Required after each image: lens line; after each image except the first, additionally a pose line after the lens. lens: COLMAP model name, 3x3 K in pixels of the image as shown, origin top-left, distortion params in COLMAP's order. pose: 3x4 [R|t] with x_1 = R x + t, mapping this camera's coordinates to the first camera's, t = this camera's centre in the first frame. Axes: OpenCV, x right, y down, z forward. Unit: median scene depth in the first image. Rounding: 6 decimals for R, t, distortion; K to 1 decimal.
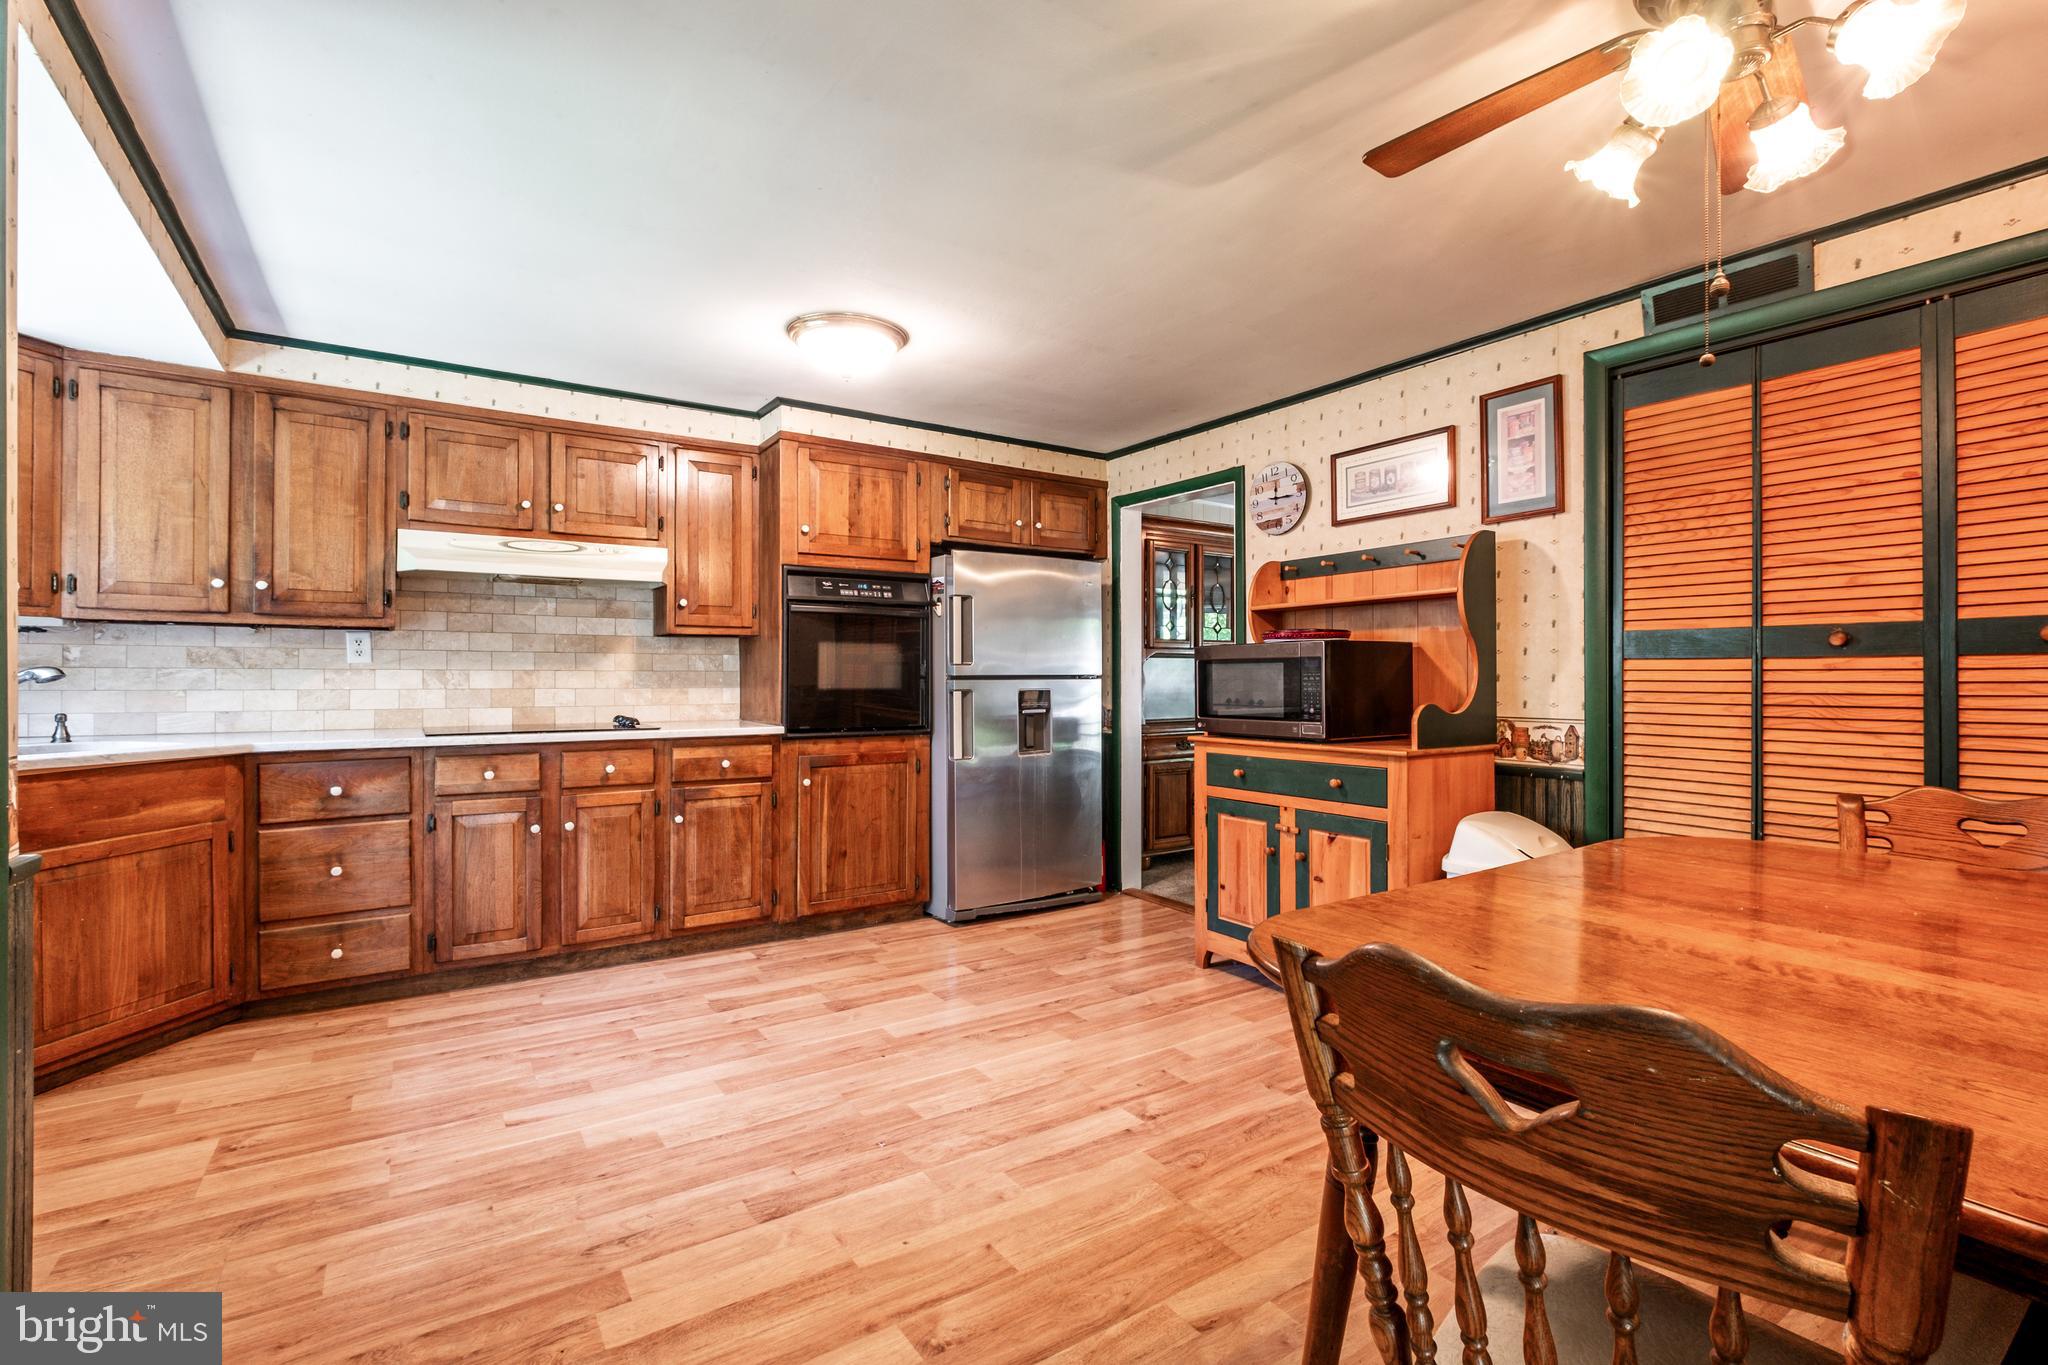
lens RADIAL K [[906.8, 0, 1062.0], [0, 906.8, 677.6], [0, 0, 1]] dist [-0.005269, 0.000509]
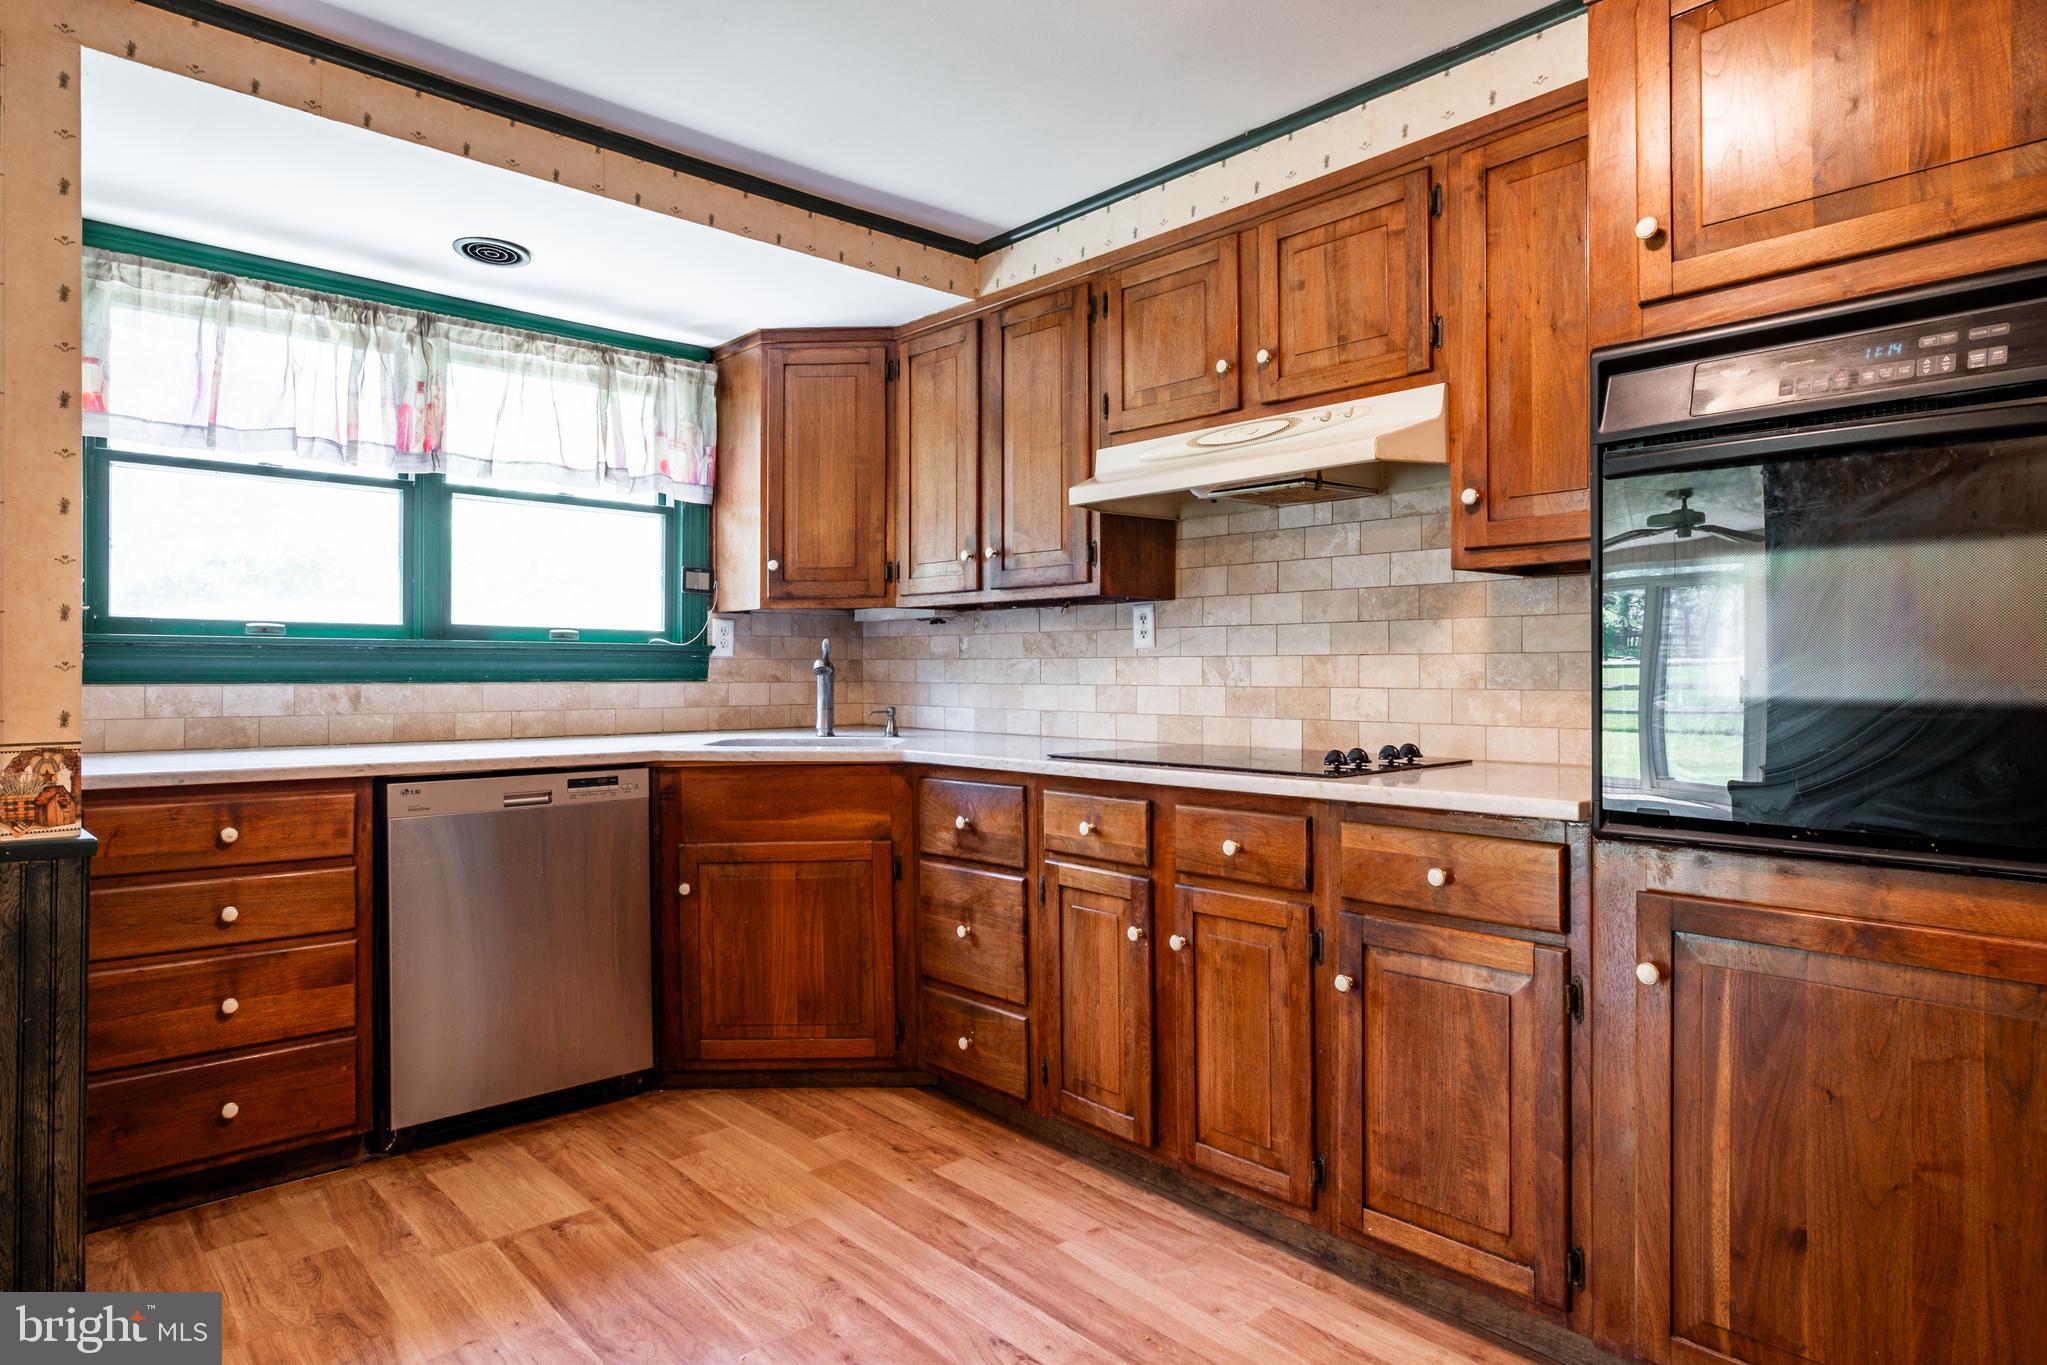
lens RADIAL K [[1210.1, 0, 1020.2], [0, 1210.1, 666.5], [0, 0, 1]] dist [-0.001588, 0.005290]
pose [[0.116815, -0.005918, -0.993136, 0.157670], [0.001429, 0.999982, -0.005790, 0.003462], [0.993153, -0.000743, 0.116821, 0.794912]]
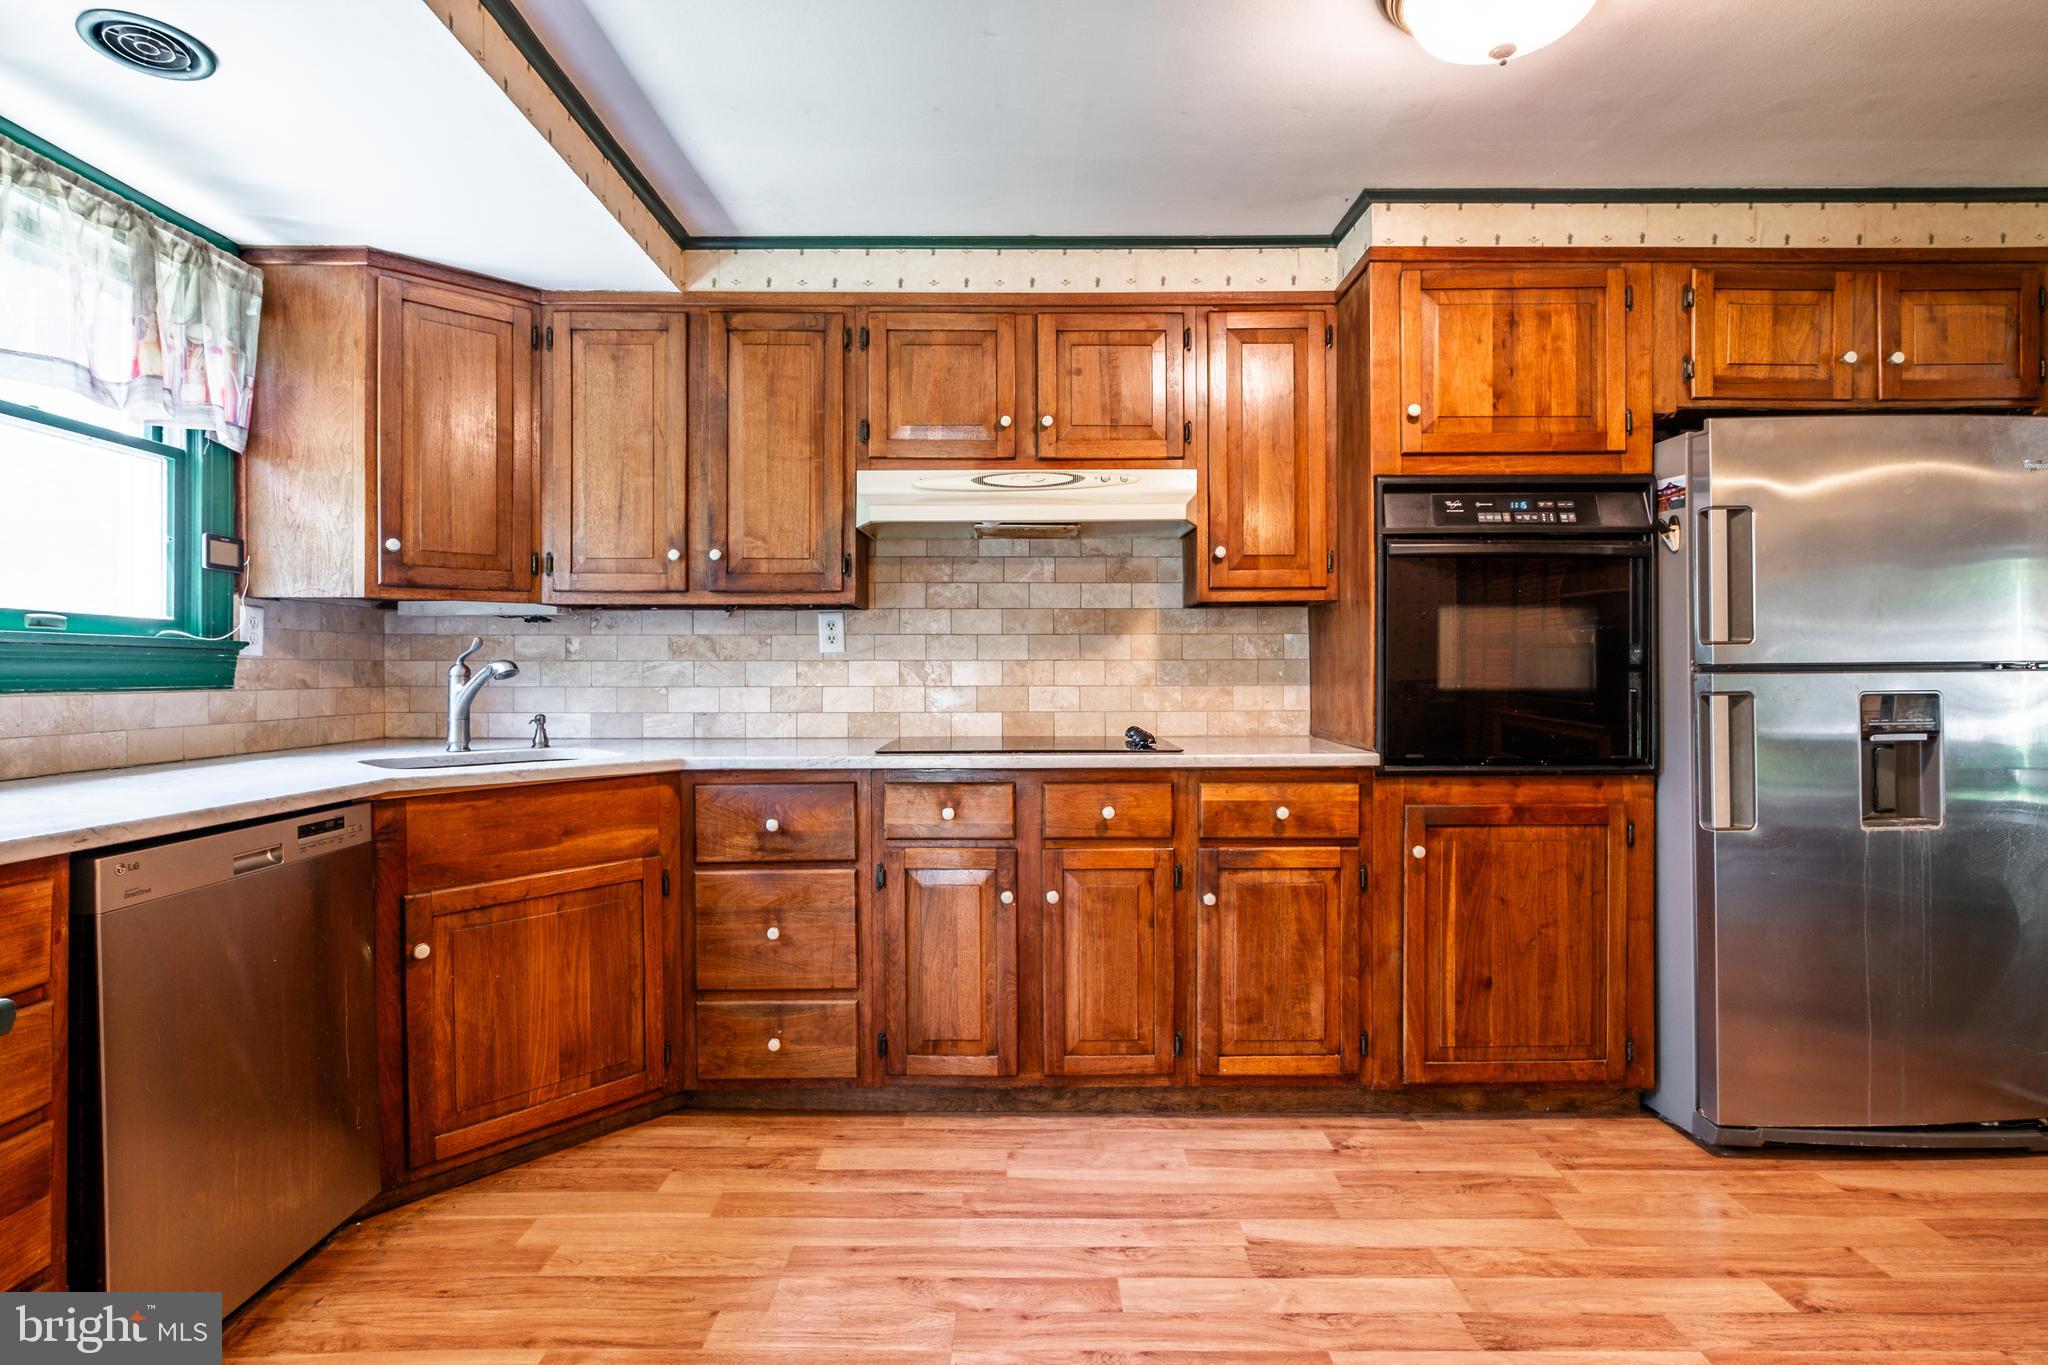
lens RADIAL K [[1073.6, 0, 1047.2], [0, 1073.6, 668.8], [0, 0, 1]] dist [0.000626, 0.003032]
pose [[0.825900, -0.003744, -0.563804, -0.103164], [0.003967, 0.999992, -0.000828, -0.000717], [0.563803, -0.001553, 0.825908, 0.341684]]
